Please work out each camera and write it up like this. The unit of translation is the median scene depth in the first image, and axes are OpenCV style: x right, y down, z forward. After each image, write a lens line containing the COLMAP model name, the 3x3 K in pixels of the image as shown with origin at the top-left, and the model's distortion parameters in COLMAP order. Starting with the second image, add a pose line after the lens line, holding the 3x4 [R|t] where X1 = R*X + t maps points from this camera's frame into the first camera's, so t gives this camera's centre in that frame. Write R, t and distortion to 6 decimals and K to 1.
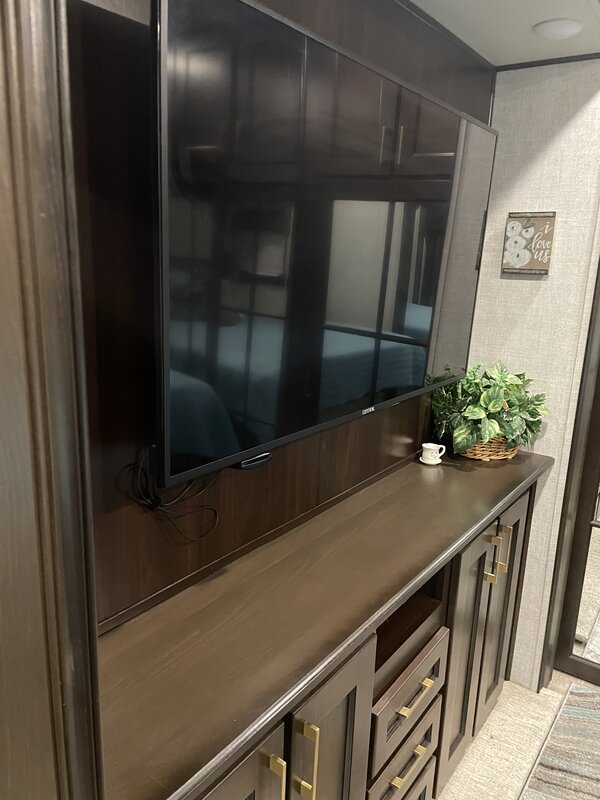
lens RADIAL K [[608.5, 0, 301.8], [0, 608.5, 395.9], [0, 0, 1]] dist [0.070227, -0.071544]
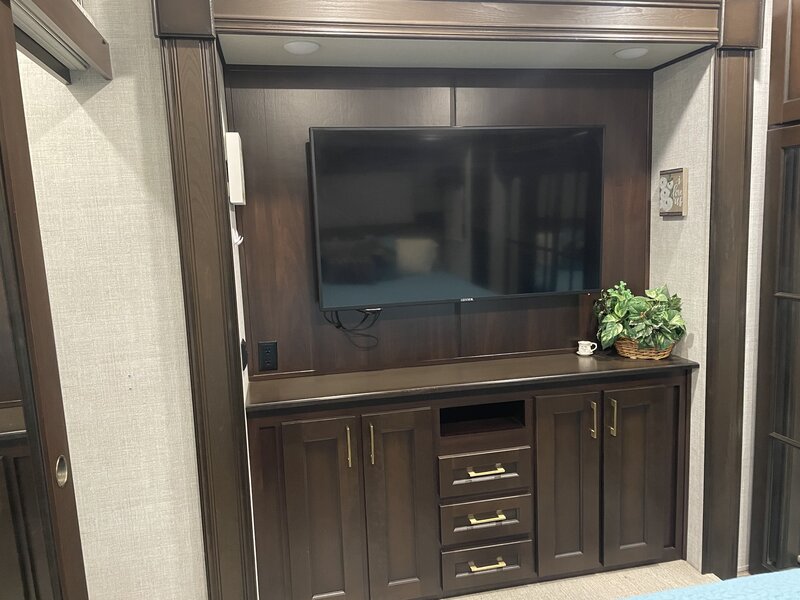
lens RADIAL K [[608.5, 0, 400.0], [0, 608.5, 300.0], [0, 0, 1]] dist [0.070227, -0.071544]
pose [[0.752868, 0.023235, -0.657761, 0.798243], [-0.091514, 0.993365, -0.069657, 0.120531], [0.651778, 0.112637, 0.749999, -0.324793]]
